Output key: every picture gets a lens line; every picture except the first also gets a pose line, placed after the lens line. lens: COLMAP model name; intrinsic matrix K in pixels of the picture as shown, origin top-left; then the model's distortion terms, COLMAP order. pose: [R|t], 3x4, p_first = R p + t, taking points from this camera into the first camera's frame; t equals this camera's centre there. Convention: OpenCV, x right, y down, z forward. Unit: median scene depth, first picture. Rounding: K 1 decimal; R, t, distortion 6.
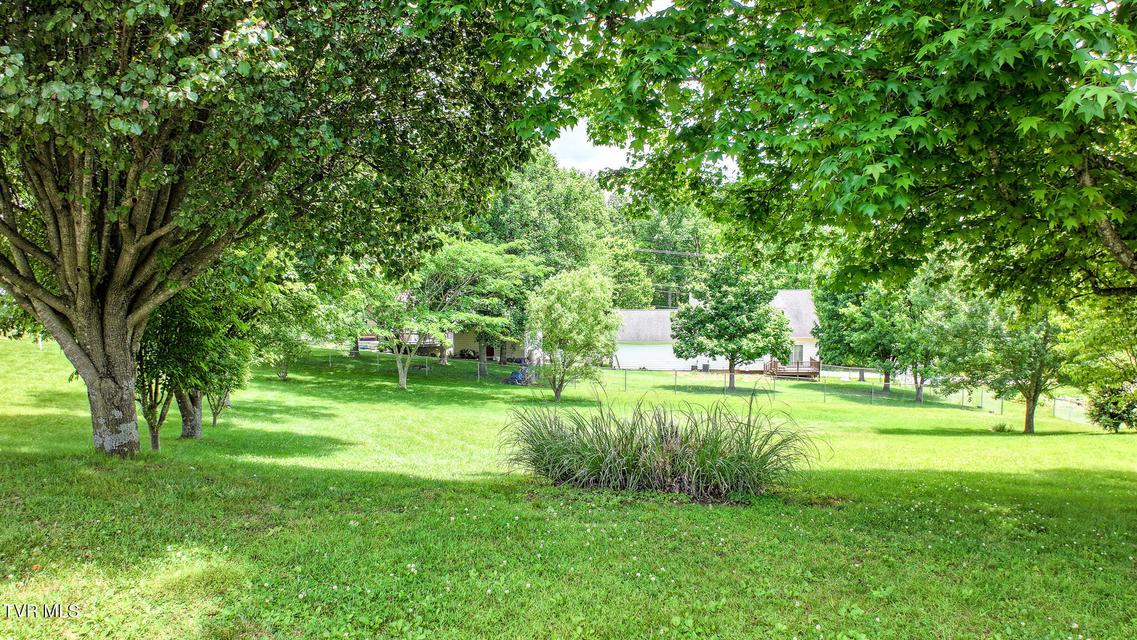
lens RADIAL K [[707.0, 0, 570.1], [0, 707.0, 322.6], [0, 0, 1]] dist [-0.173877, 0.022797]
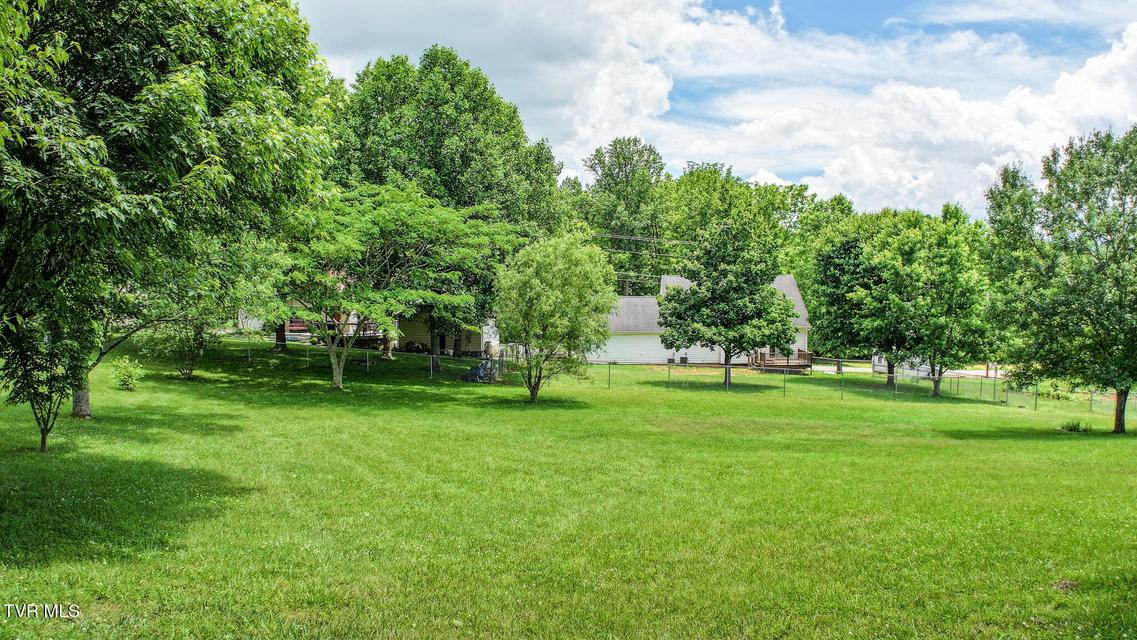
lens RADIAL K [[707.0, 0, 565.9], [0, 707.0, 320.1], [0, 0, 1]] dist [-0.173877, 0.022797]
pose [[0.996866, -0.003164, 0.079043, -0.037834], [0.003011, 0.999993, 0.002063, 0.014125], [-0.079049, -0.001818, 0.996869, 0.171597]]
